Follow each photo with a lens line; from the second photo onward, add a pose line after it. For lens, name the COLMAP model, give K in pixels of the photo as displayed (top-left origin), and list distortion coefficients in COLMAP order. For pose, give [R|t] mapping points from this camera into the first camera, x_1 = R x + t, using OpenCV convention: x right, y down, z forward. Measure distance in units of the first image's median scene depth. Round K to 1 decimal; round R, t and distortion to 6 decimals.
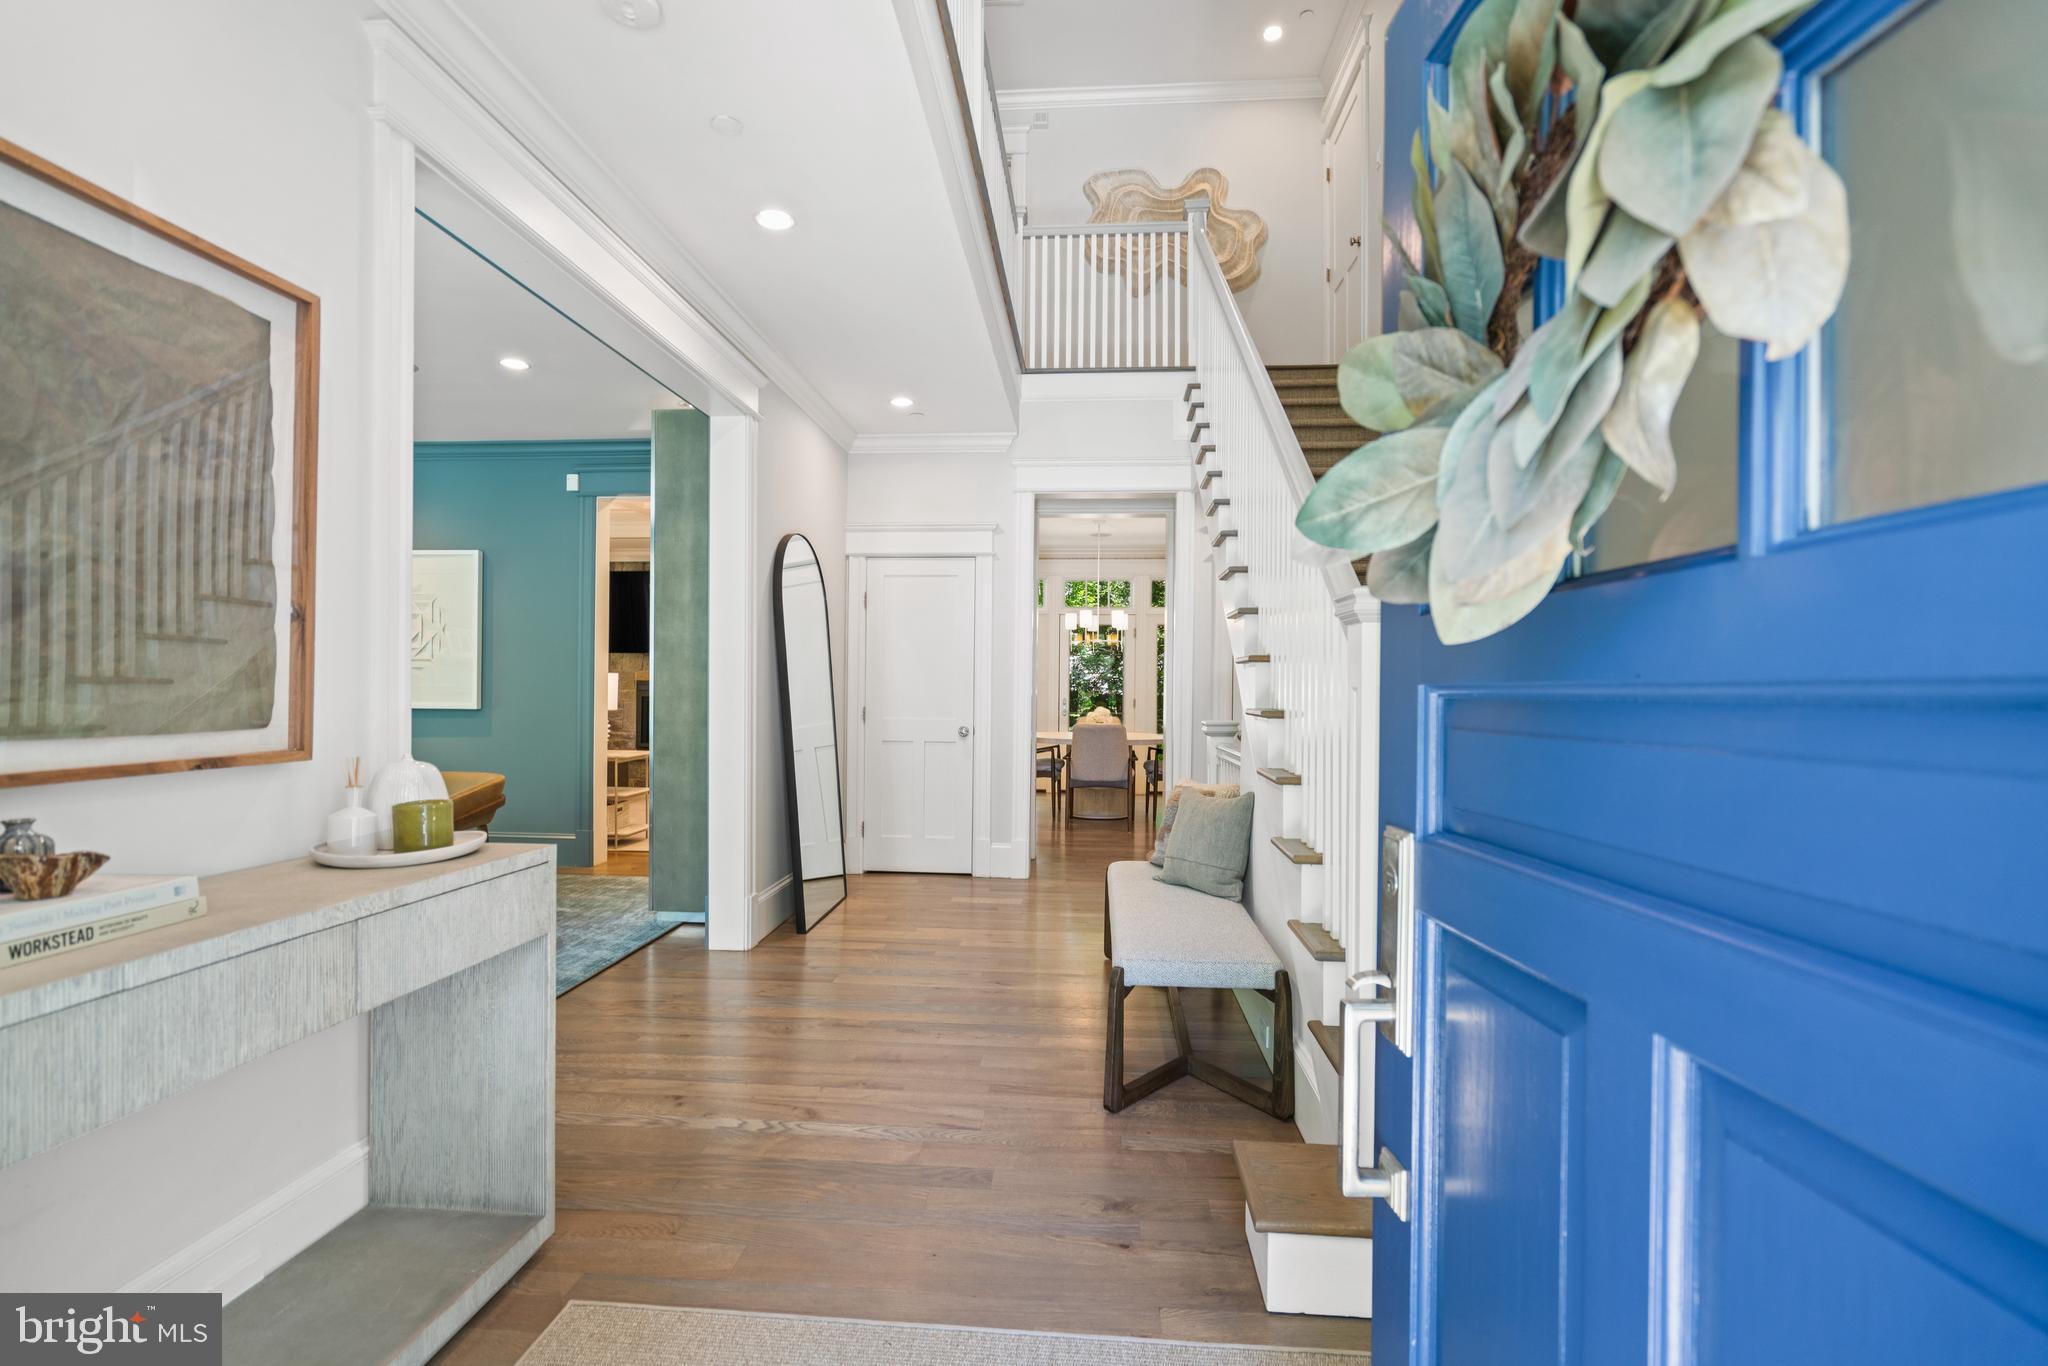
lens RADIAL K [[947.1, 0, 1031.0], [0, 947.1, 691.1], [0, 0, 1]] dist [-0.005325, 0.003099]
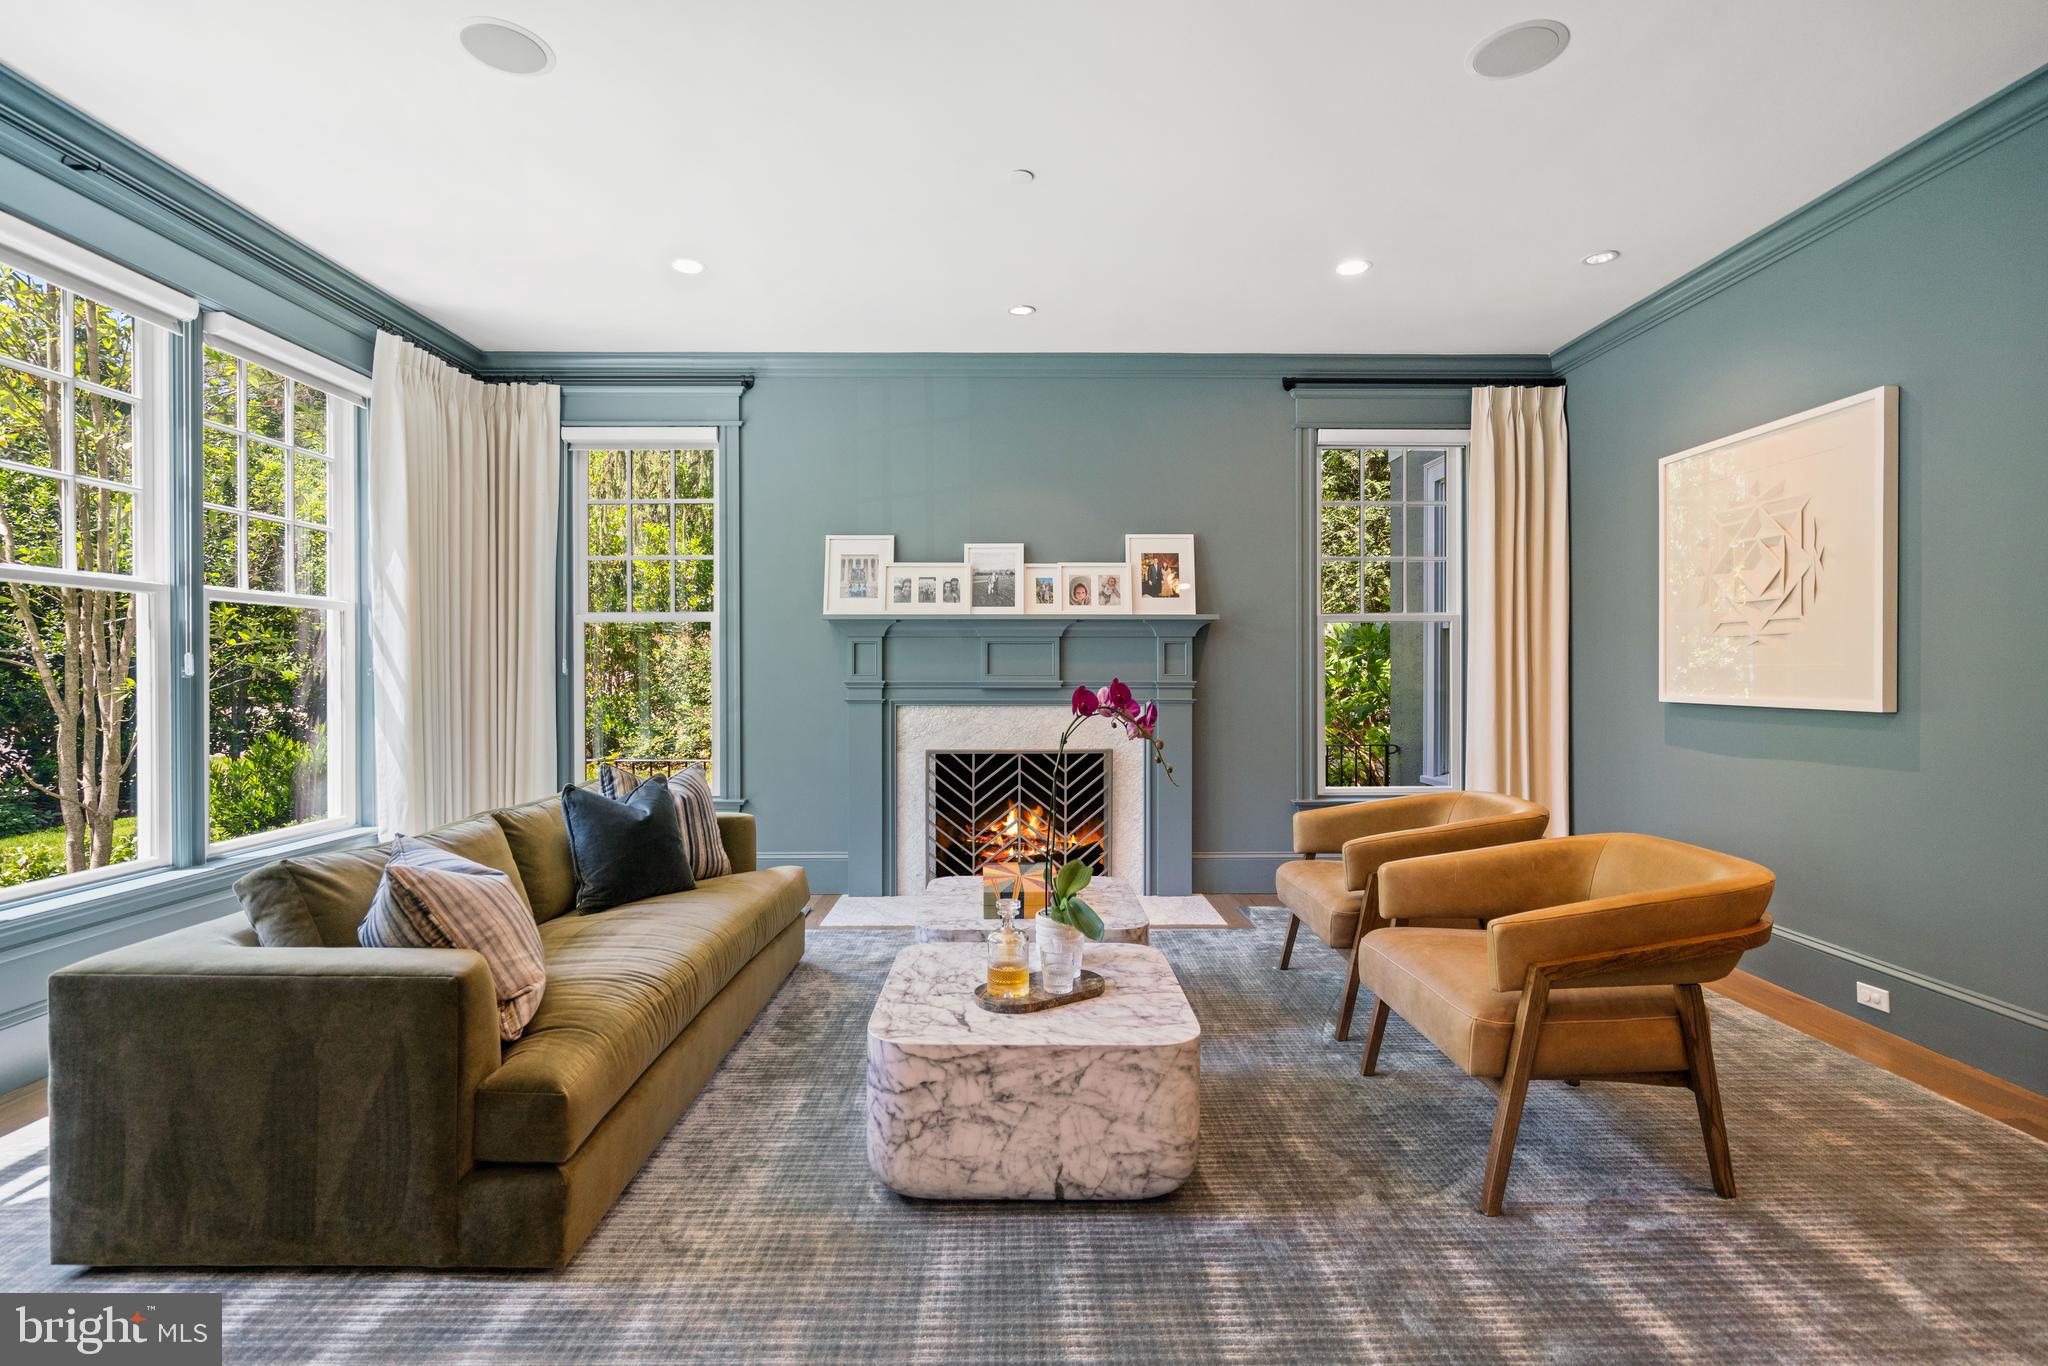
lens RADIAL K [[947.1, 0, 988.5], [0, 947.1, 674.2], [0, 0, 1]] dist [-0.005325, 0.003099]
pose [[0.060414, -0.007995, -0.998141, -0.128342], [0.001526, 0.999967, -0.007918, 0.002386], [0.998172, -0.001044, 0.060424, 0.510624]]
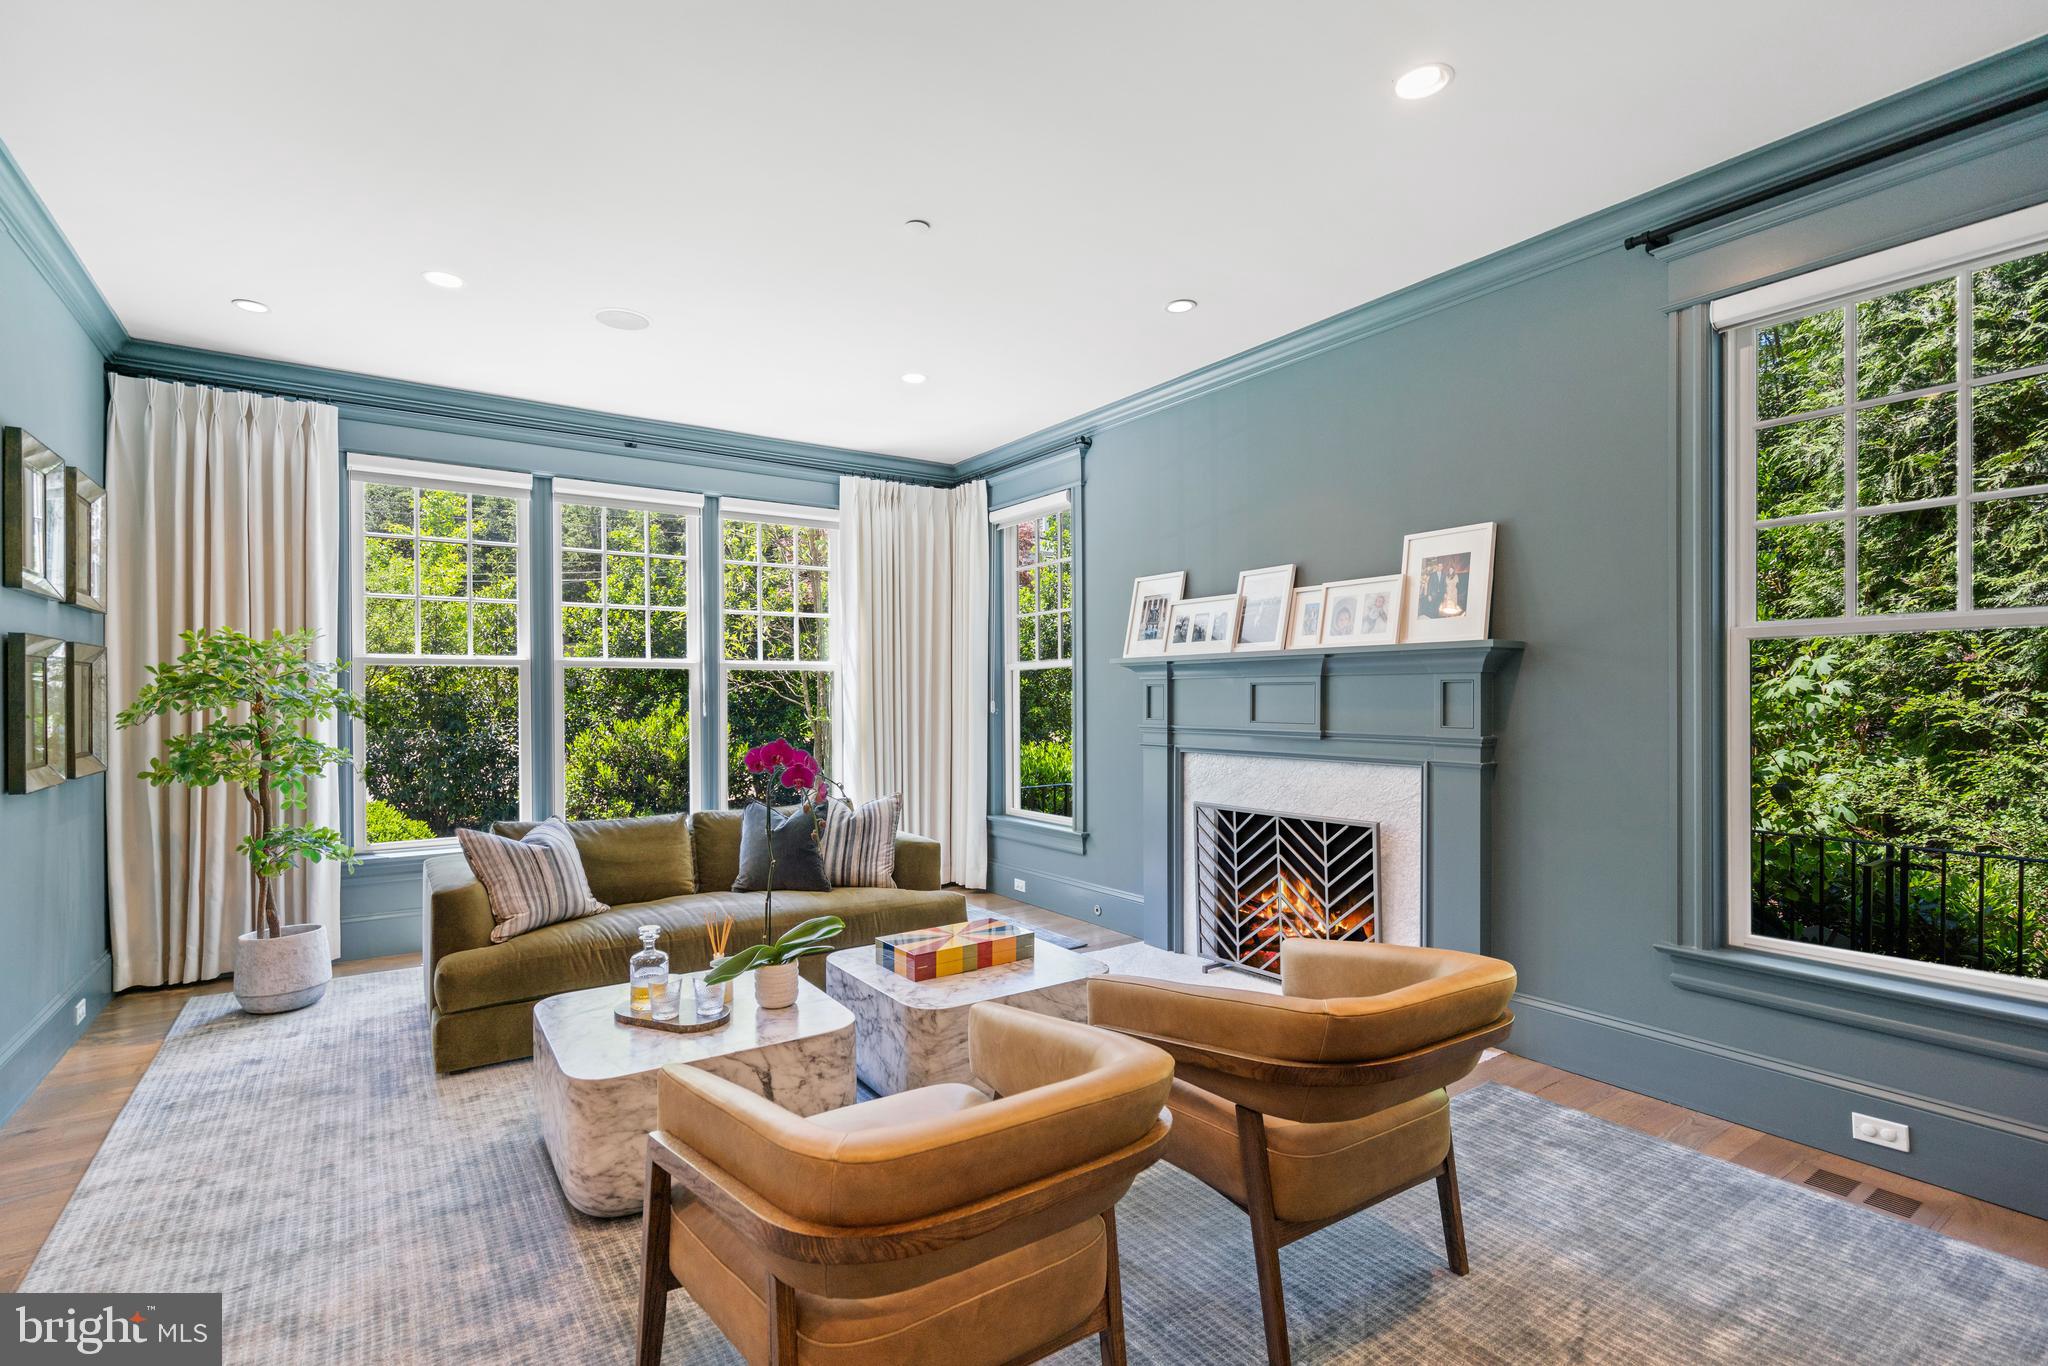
lens RADIAL K [[947.1, 0, 1018.2], [0, 947.1, 695.2], [0, 0, 1]] dist [-0.005325, 0.003099]
pose [[-0.785360, -0.008634, -0.618980, -0.364353], [-0.004906, 0.999958, -0.007723, -0.016250], [0.619020, -0.003029, -0.785369, 0.992075]]
